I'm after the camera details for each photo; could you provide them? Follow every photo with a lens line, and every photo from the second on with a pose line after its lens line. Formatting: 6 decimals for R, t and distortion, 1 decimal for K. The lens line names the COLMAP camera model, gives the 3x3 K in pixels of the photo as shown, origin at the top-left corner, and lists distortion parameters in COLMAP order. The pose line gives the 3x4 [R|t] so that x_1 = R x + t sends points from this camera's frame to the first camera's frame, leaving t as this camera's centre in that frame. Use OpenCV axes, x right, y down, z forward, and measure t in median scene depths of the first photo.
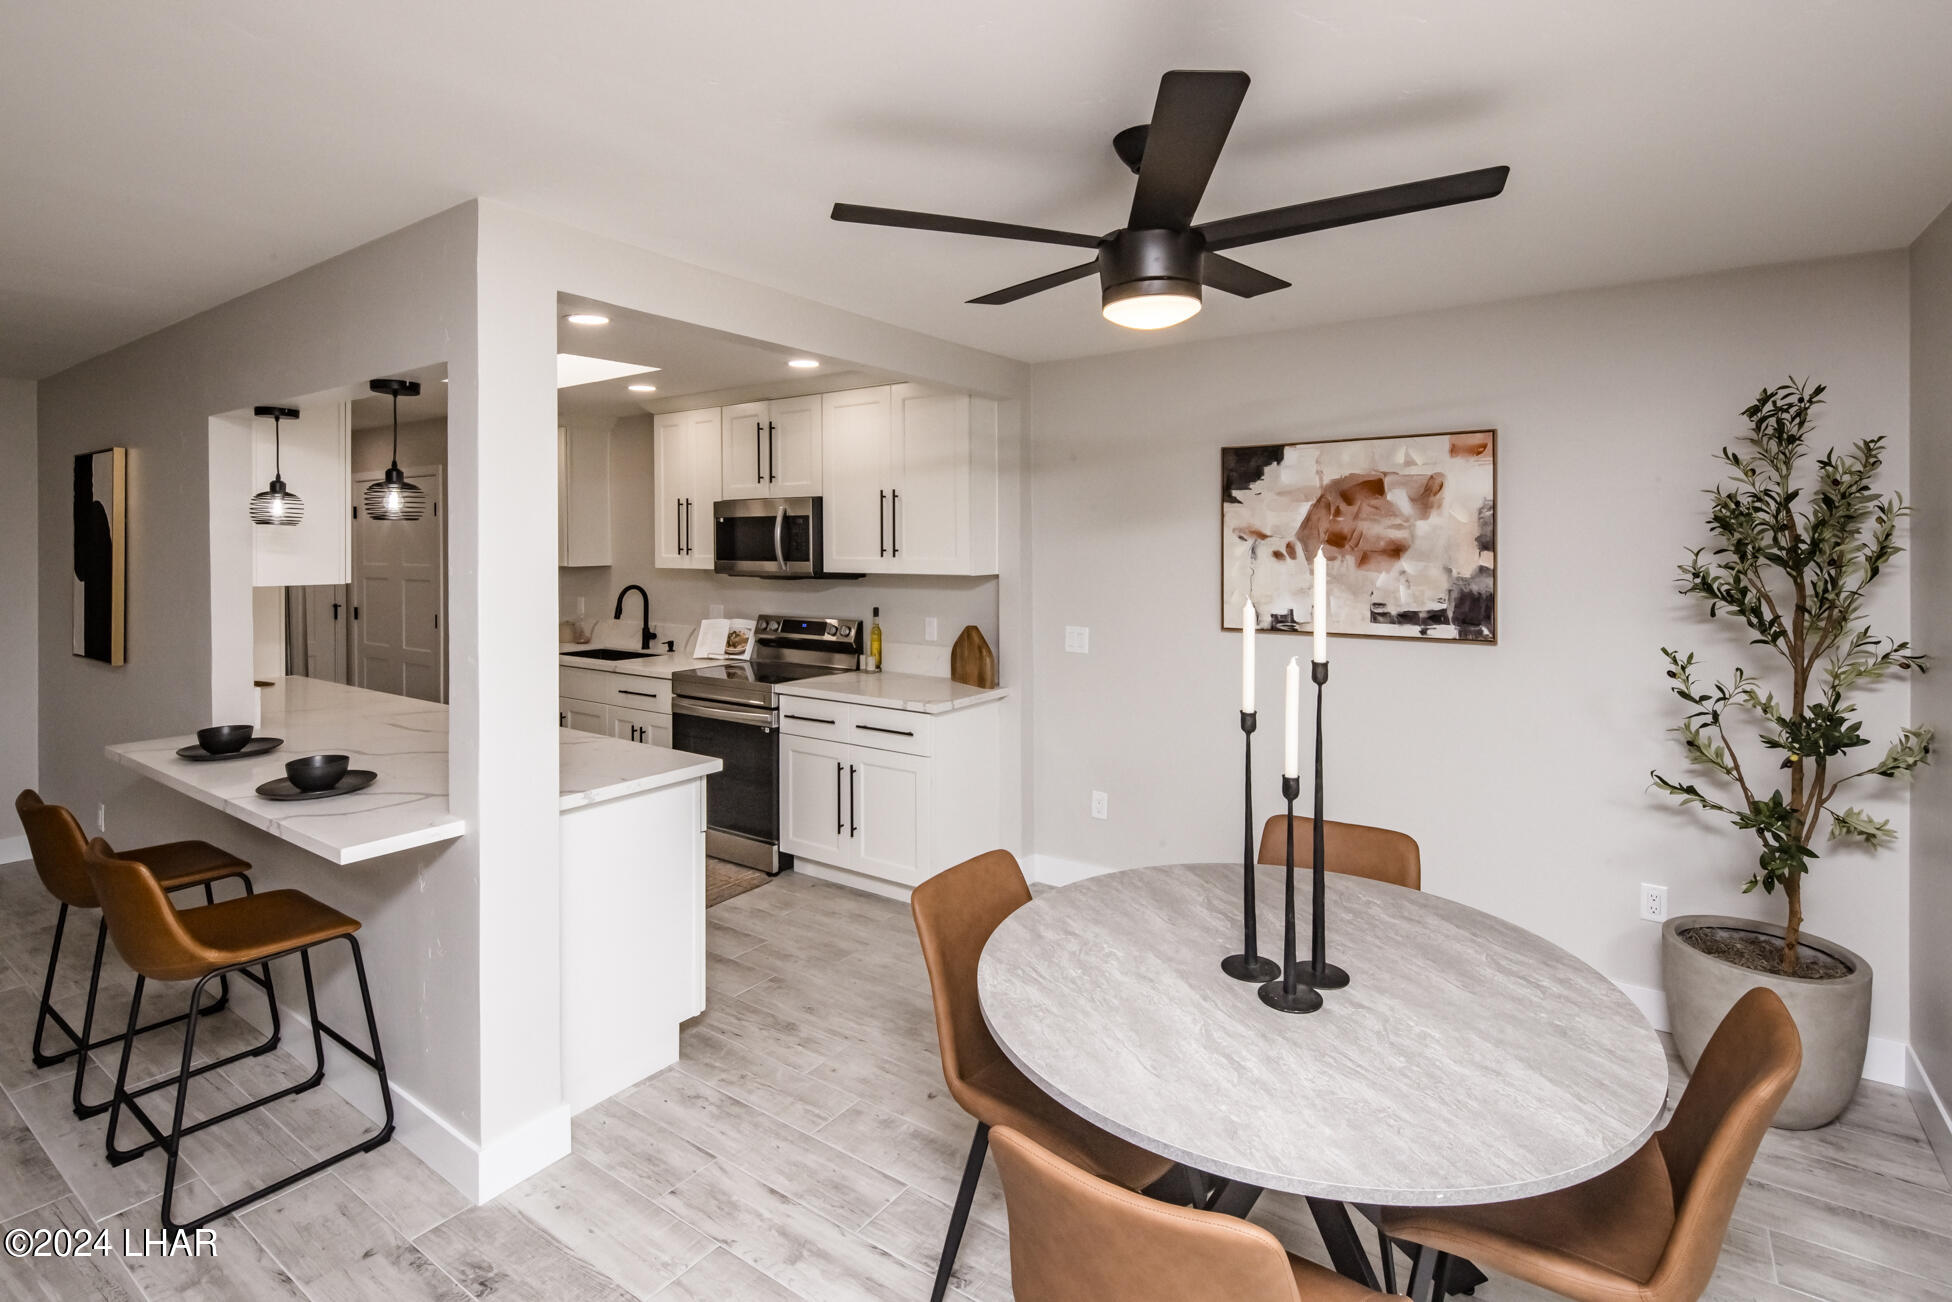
lens RADIAL K [[982.5, 0, 956.7], [0, 982.5, 547.6], [0, 0, 1]] dist [0.001171, -0.000156]
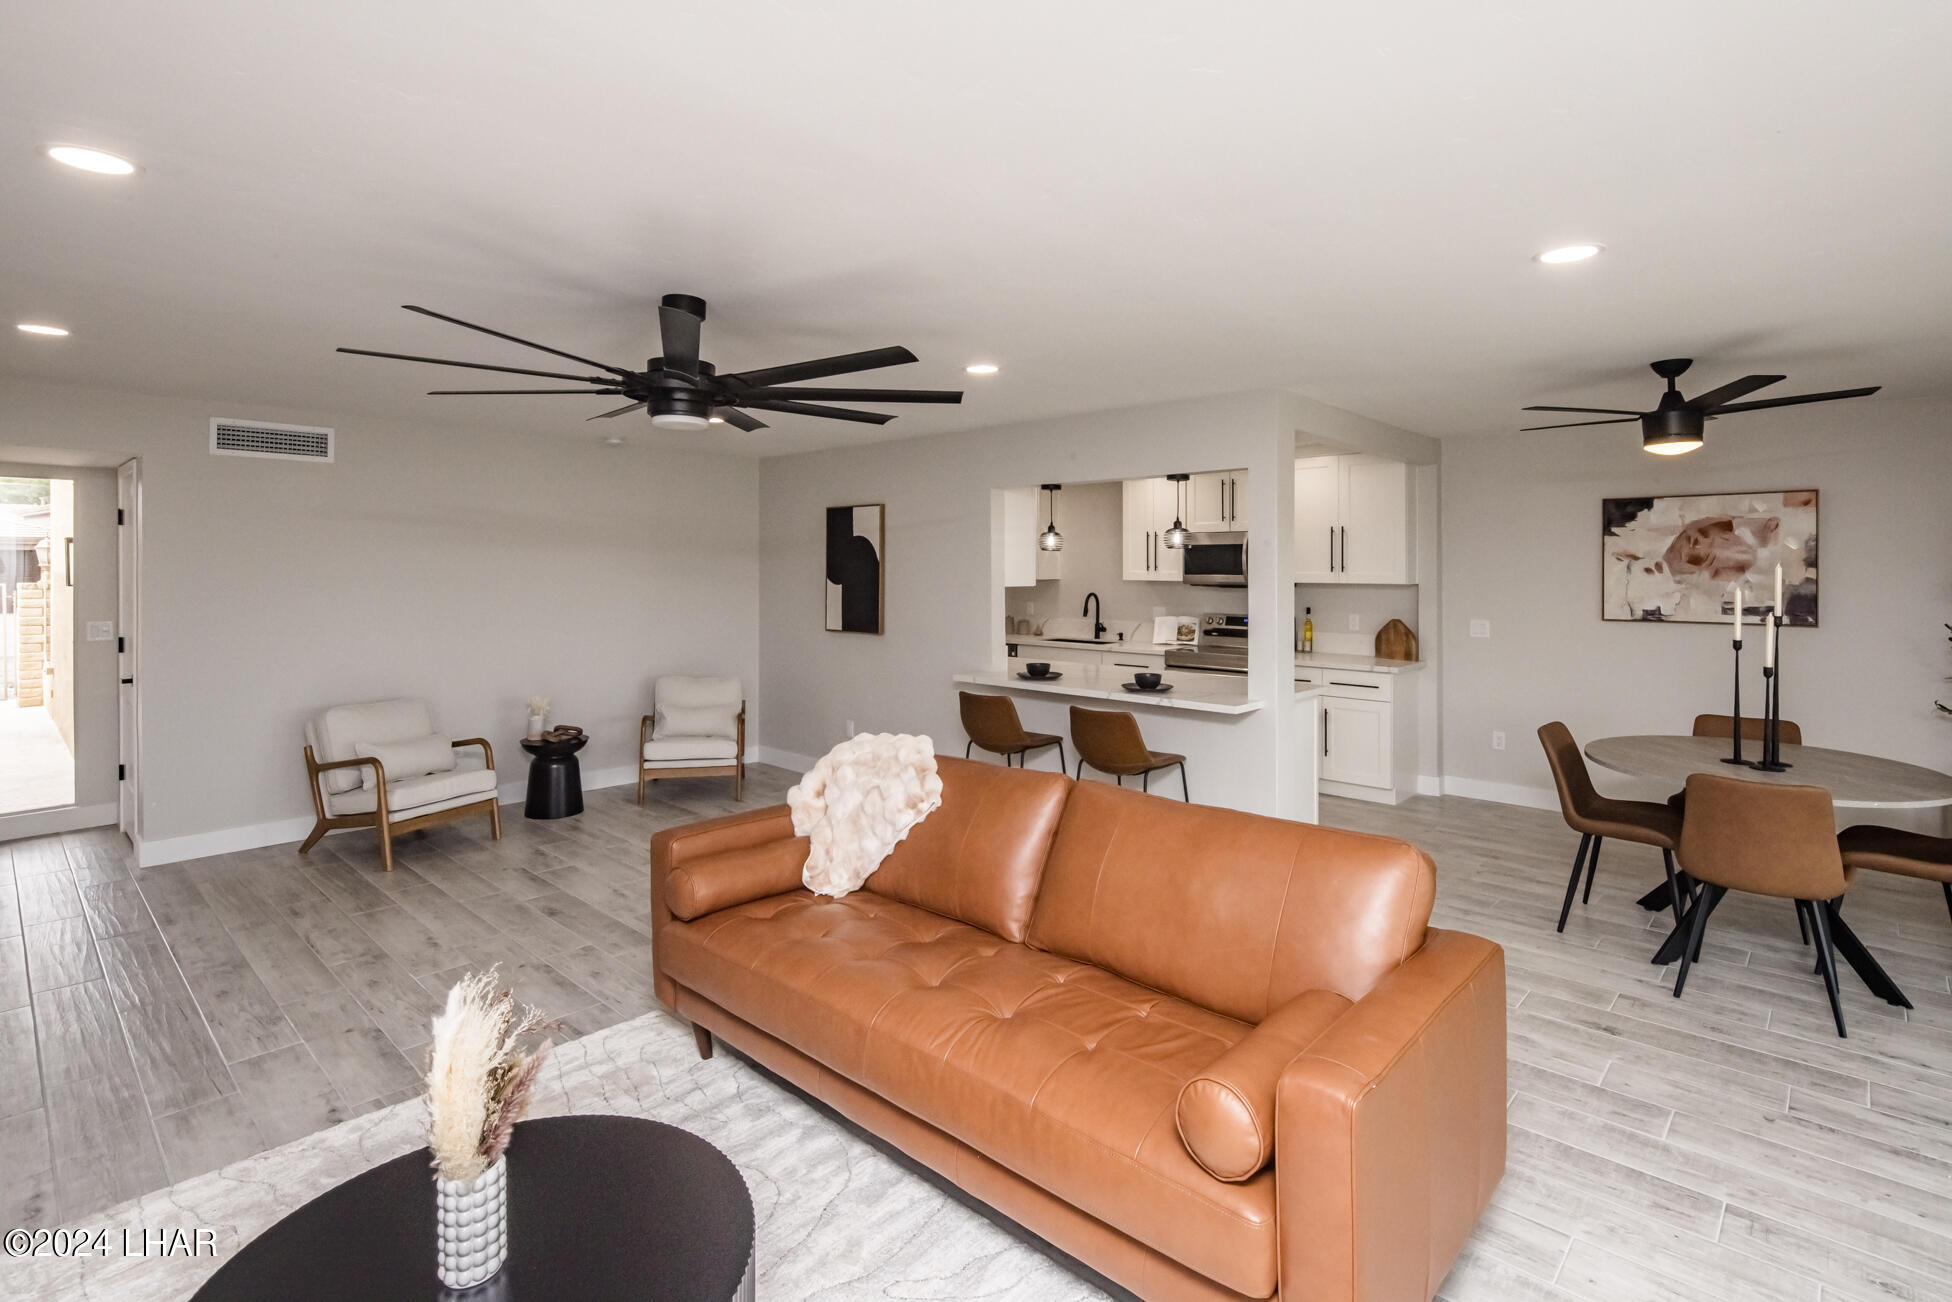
lens RADIAL K [[957.7, 0, 969.4], [0, 957.7, 564.7], [0, 0, 1]] dist [0.001236, -0.000708]
pose [[0.989757, 0.002492, -0.142742, -0.509941], [-0.003218, 0.999983, -0.004854, 0.009328], [0.142727, 0.005264, 0.989748, -0.624981]]
